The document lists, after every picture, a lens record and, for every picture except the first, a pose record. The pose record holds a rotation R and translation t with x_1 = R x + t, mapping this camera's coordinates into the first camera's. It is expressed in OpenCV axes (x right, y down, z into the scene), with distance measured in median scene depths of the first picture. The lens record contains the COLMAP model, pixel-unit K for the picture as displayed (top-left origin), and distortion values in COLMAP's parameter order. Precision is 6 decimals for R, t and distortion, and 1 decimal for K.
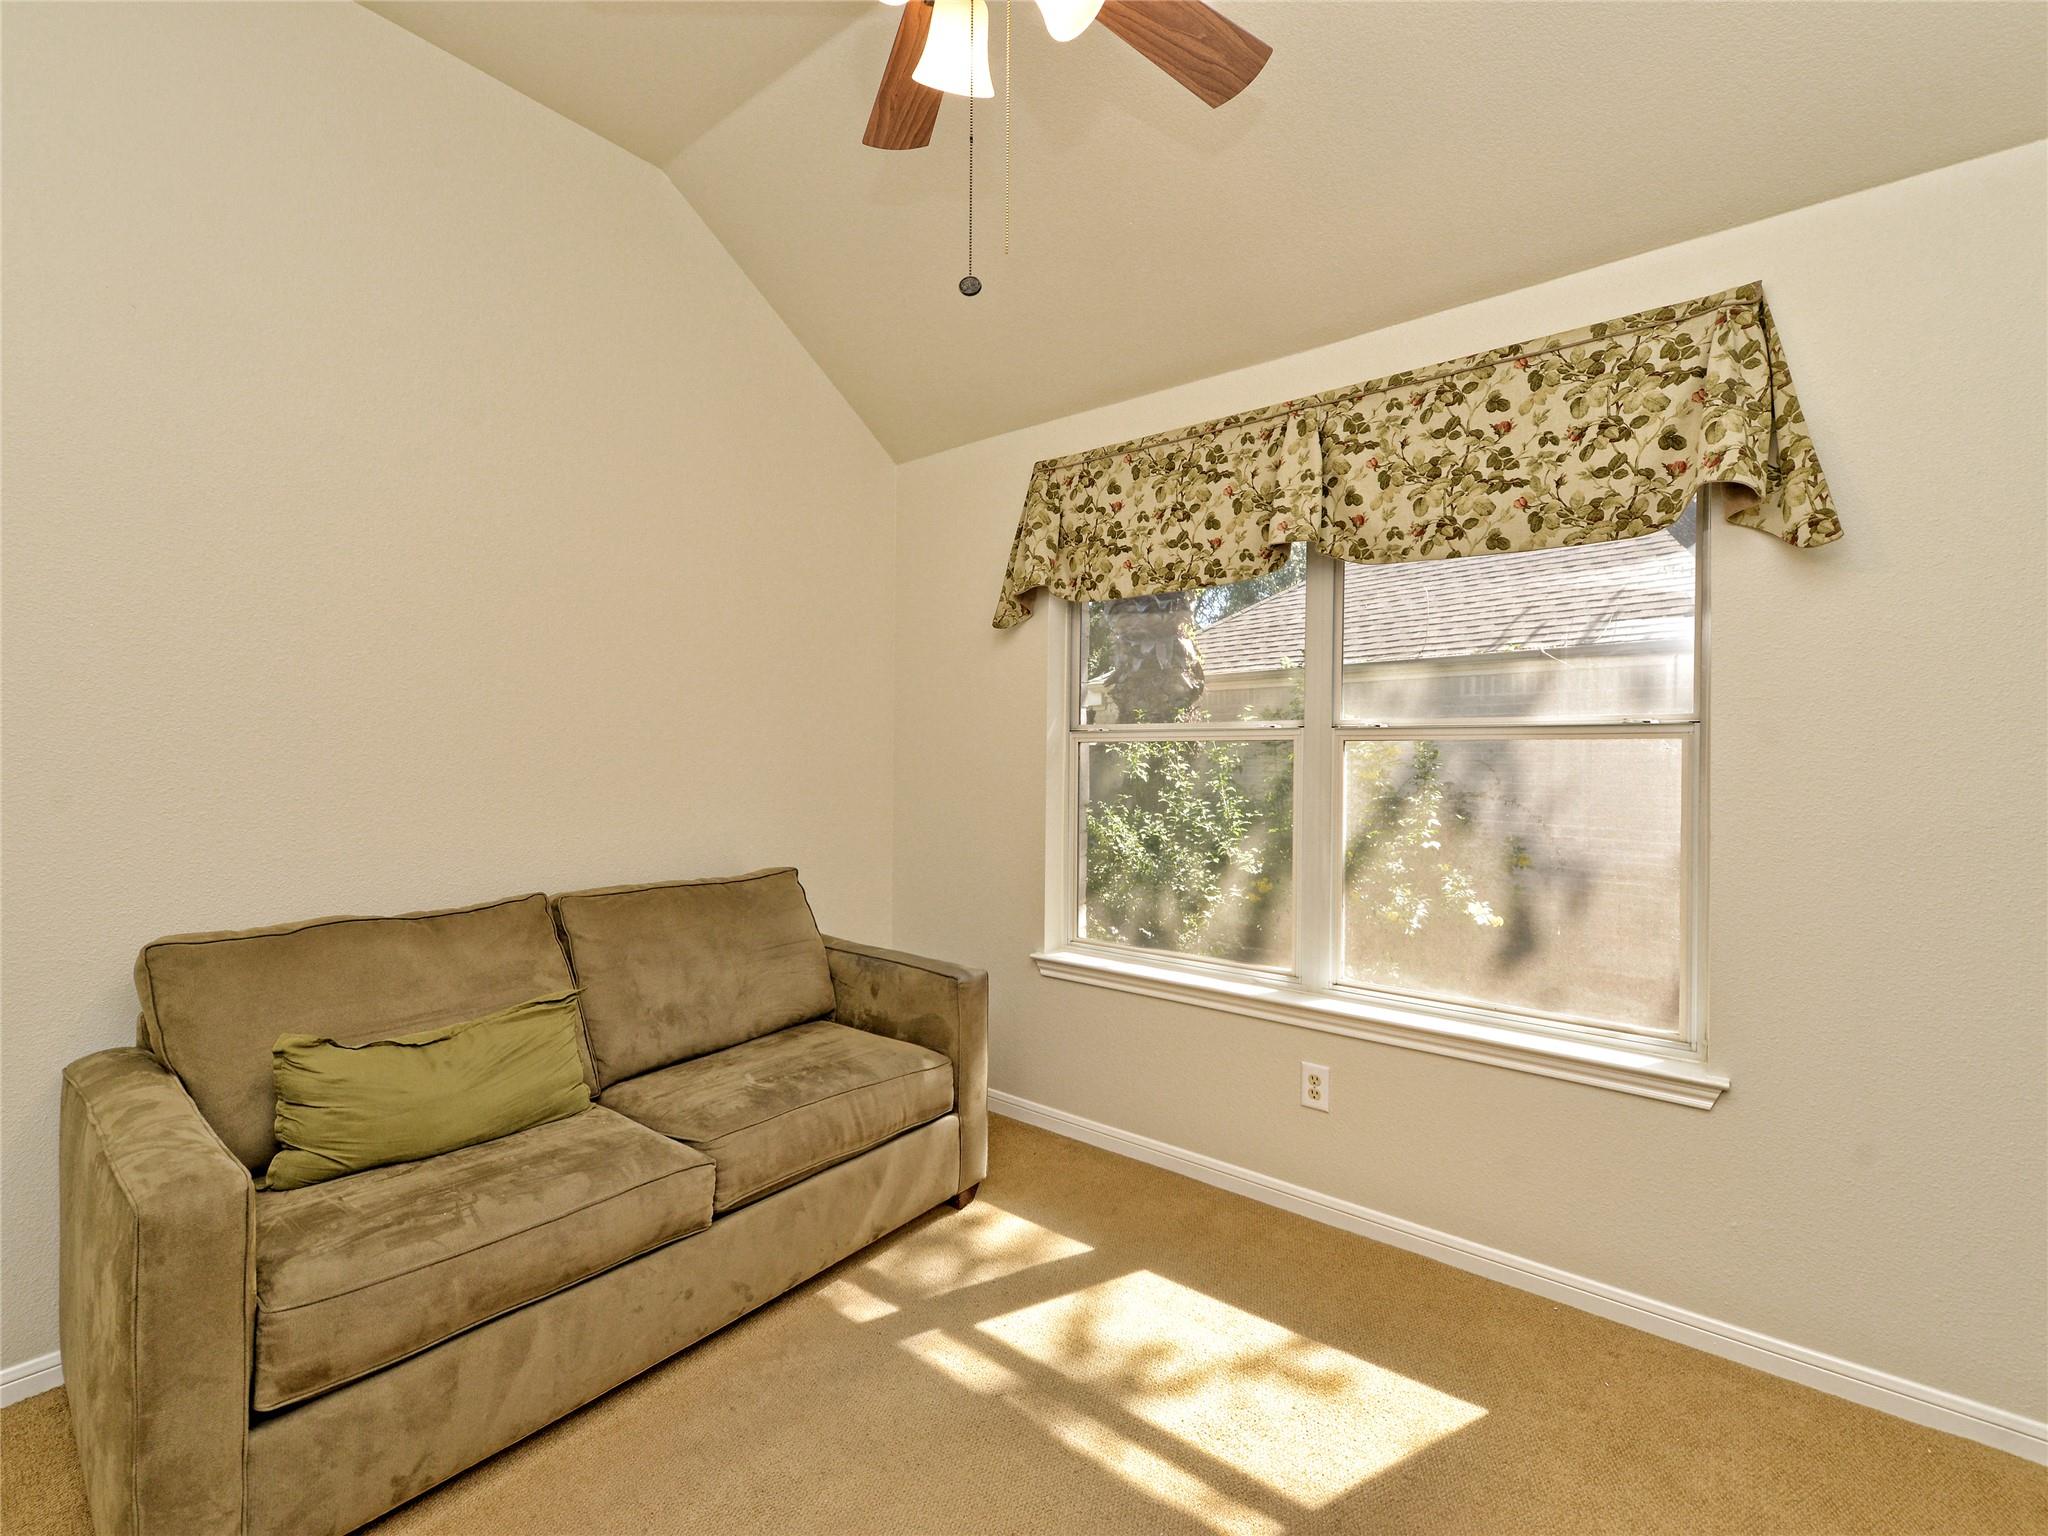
lens RADIAL K [[906.5, 0, 1022.6], [0, 906.5, 753.1], [0, 0, 1]] dist [-0.000343, -0.000382]
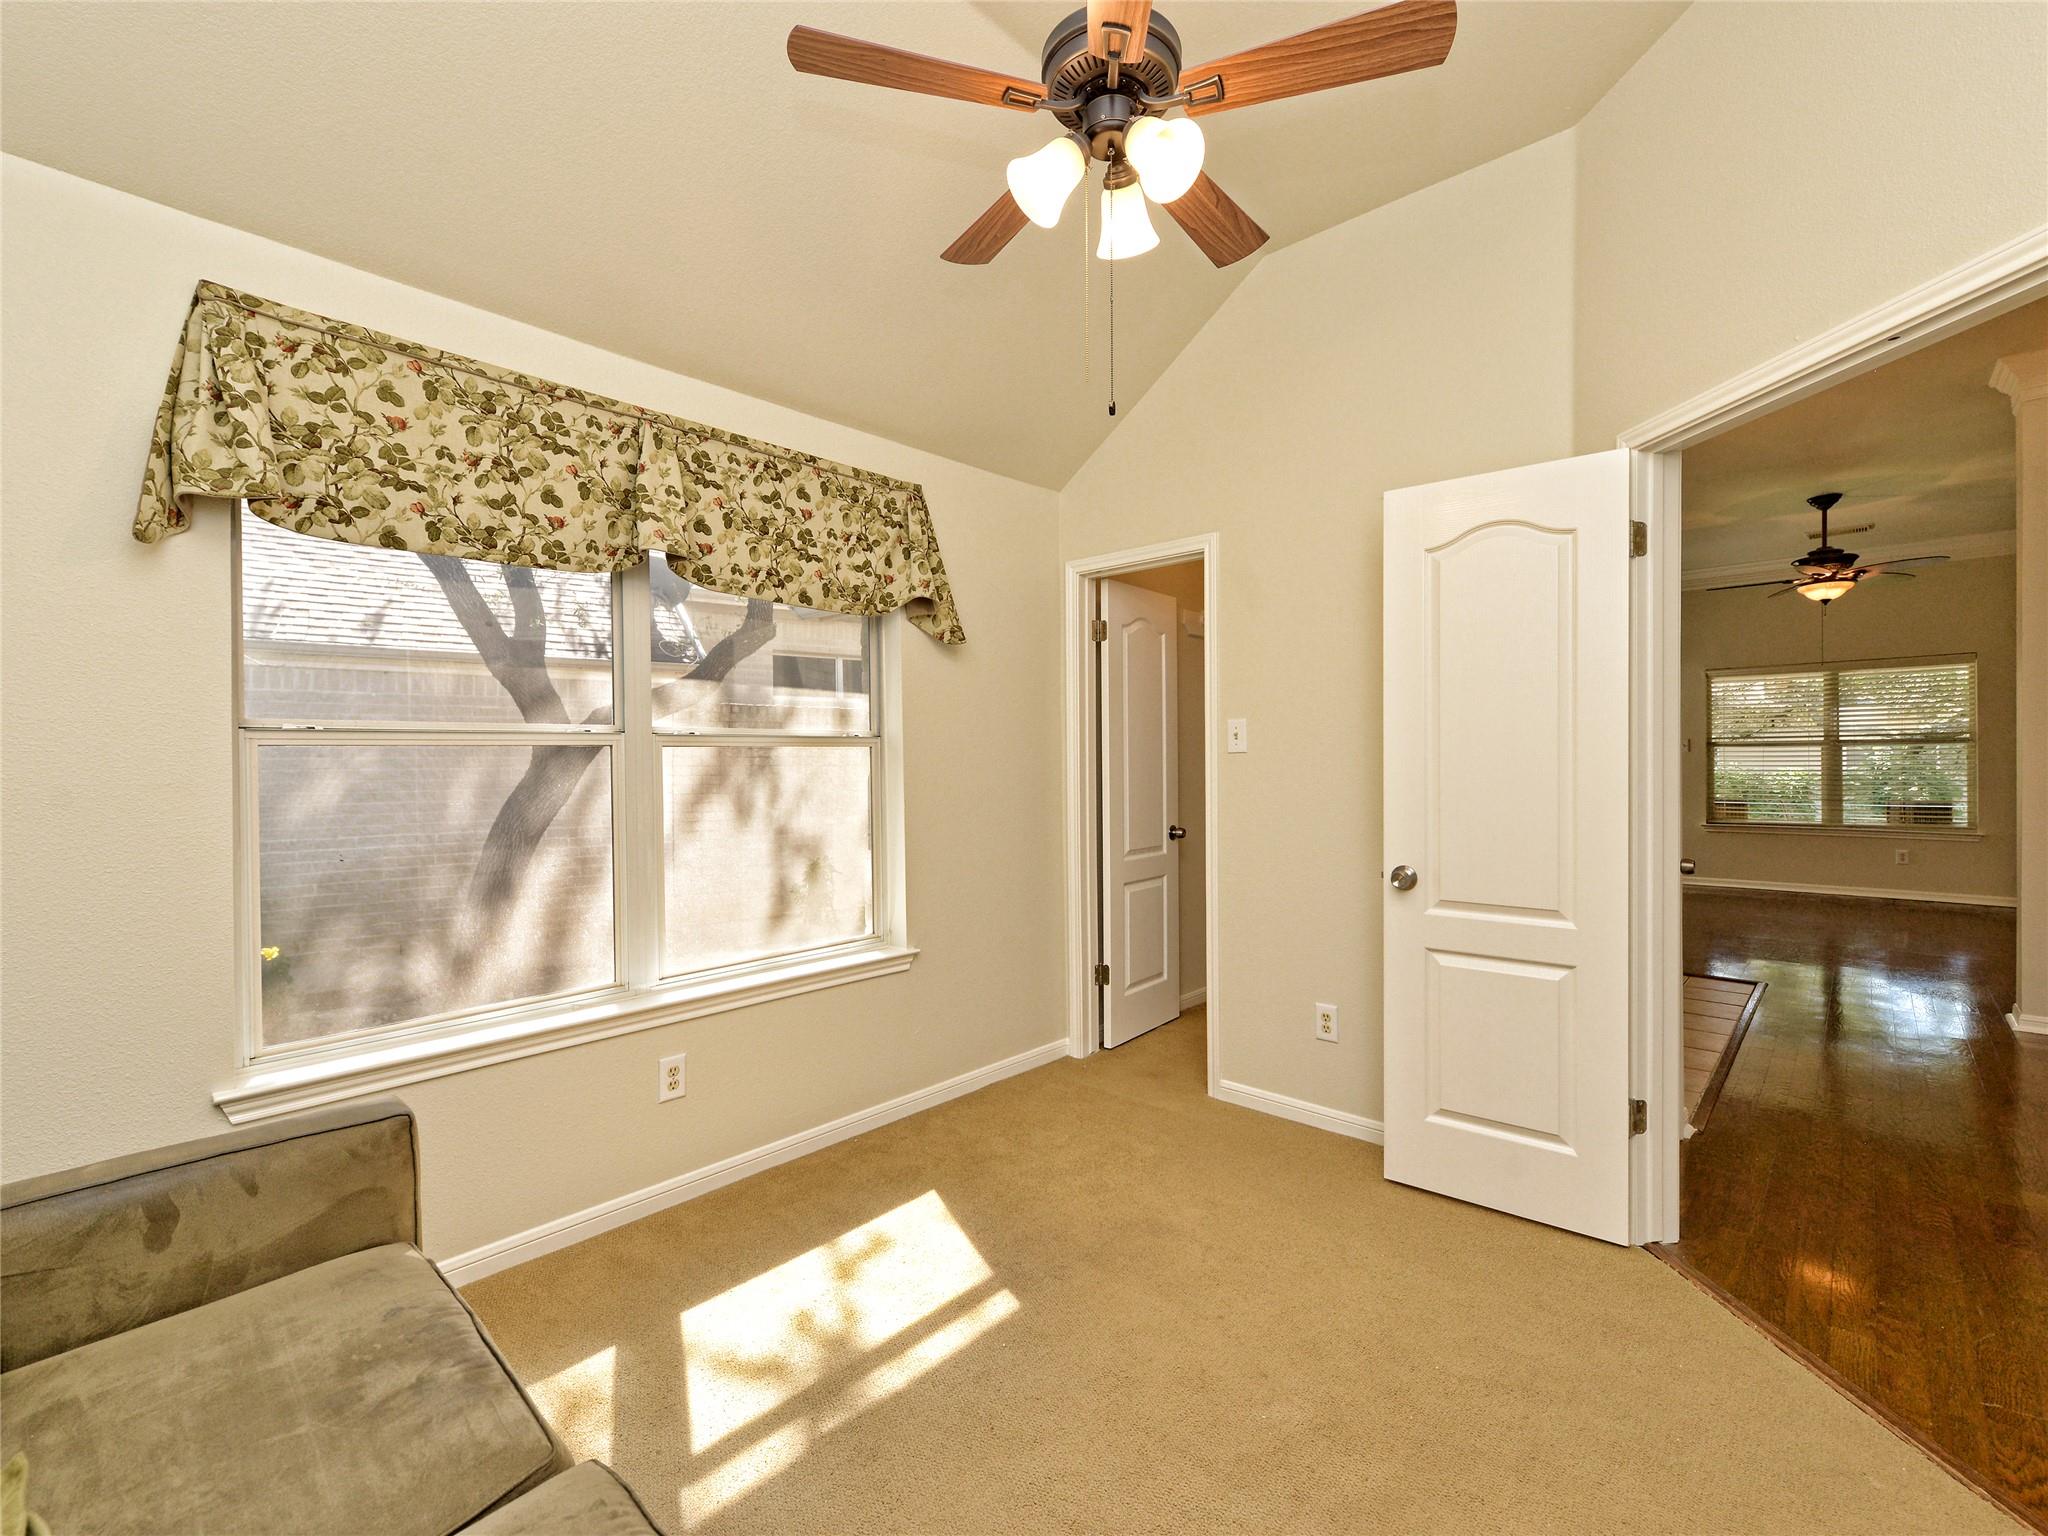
lens RADIAL K [[906.5, 0, 1022.0], [0, 906.5, 770.9], [0, 0, 1]] dist [-0.000343, -0.000382]
pose [[0.063204, -0.012640, 0.997921, -0.739187], [0.014721, 0.999823, 0.011731, 0.008863], [-0.997892, 0.013949, 0.063379, 0.564264]]
